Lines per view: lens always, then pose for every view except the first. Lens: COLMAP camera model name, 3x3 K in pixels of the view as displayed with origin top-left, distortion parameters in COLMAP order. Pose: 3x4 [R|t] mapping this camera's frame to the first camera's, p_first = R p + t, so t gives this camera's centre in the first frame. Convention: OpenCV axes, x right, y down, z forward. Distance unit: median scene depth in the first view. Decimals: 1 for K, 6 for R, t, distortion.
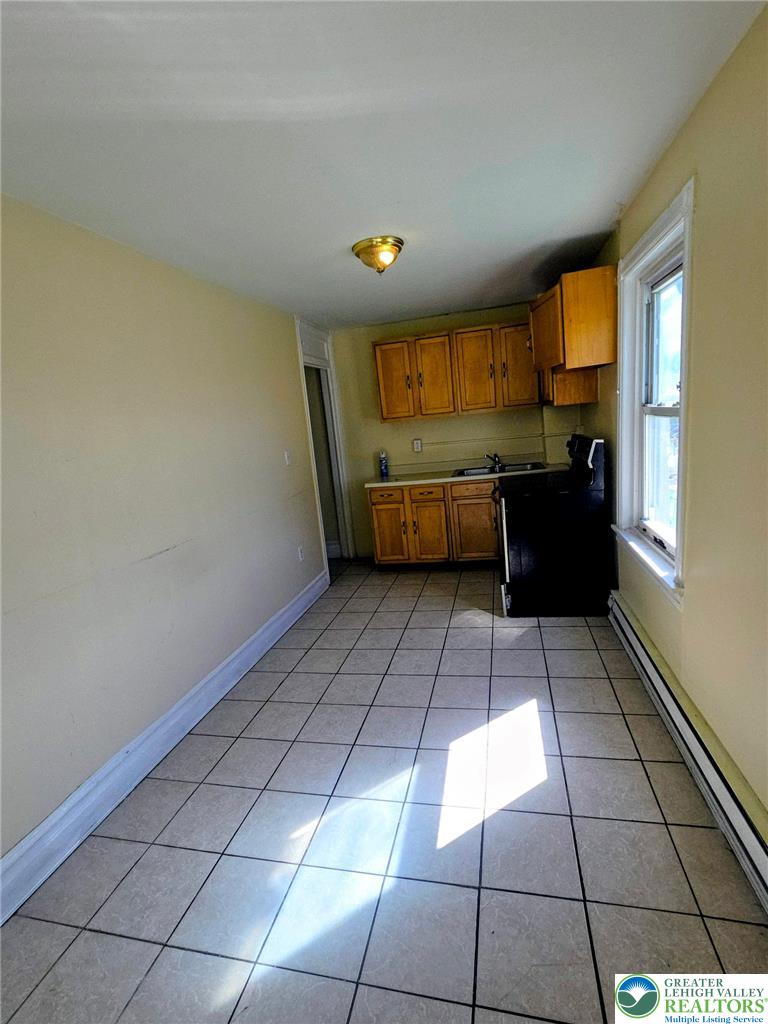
lens RADIAL K [[458.3, 0, 385.8], [0, 458.3, 516.6], [0, 0, 1]] dist [-0.002692, -0.000475]
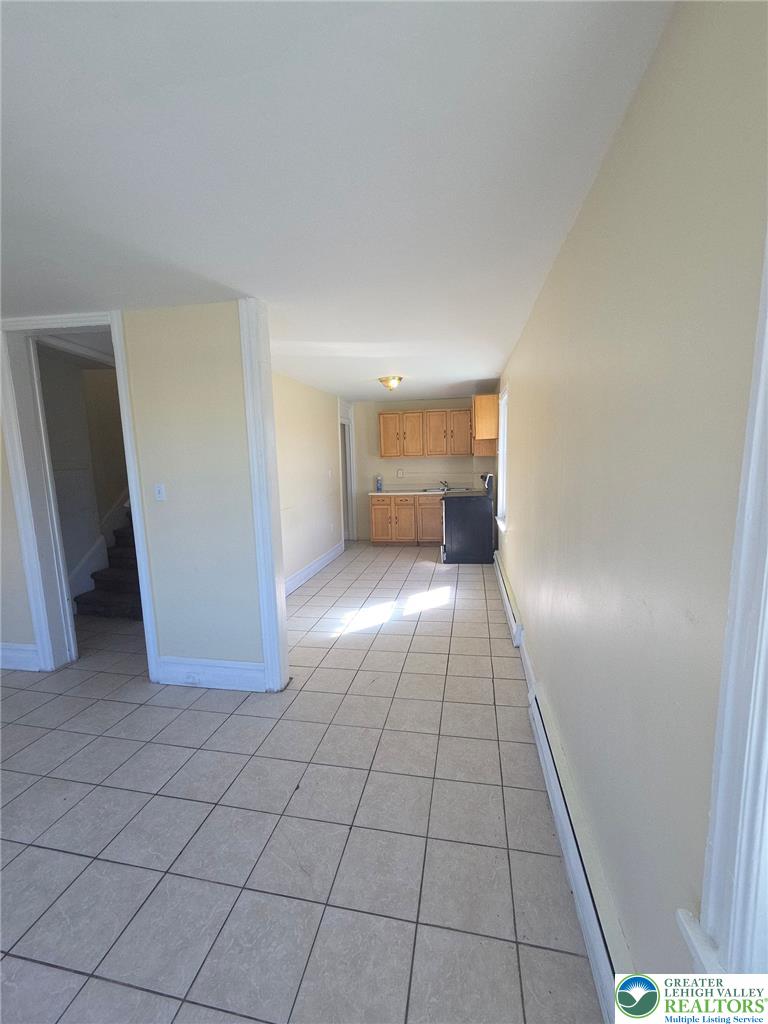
lens RADIAL K [[419.1, 0, 388.0], [0, 419.1, 512.0], [0, 0, 1]] dist [0.002211, -0.001639]
pose [[0.996182, 0.066207, 0.056909, -0.061382], [-0.061622, 0.994979, -0.078861, 0.124469], [-0.061844, 0.075053, 0.995260, -0.584574]]
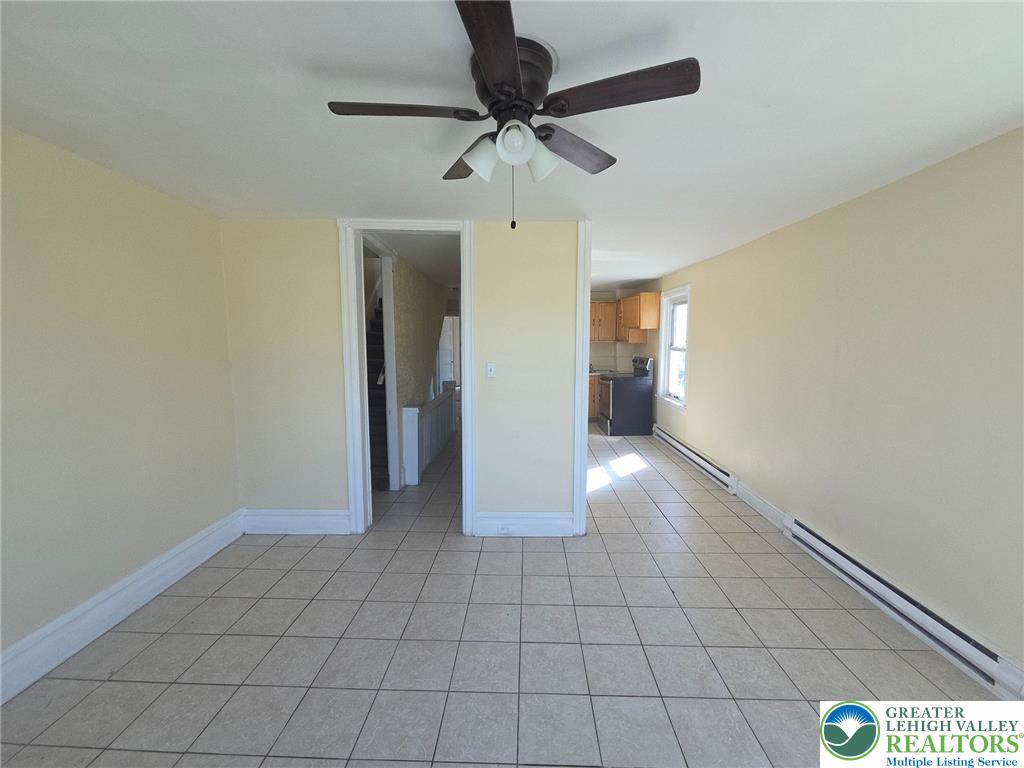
lens RADIAL K [[419.1, 0, 508.7], [0, 419.1, 384.4], [0, 0, 1]] dist [0.002211, -0.001639]
pose [[0.972693, 0.068676, 0.221704, -0.526483], [-0.044901, 0.992855, -0.110556, 0.172546], [-0.227713, 0.097582, 0.968826, -0.675862]]
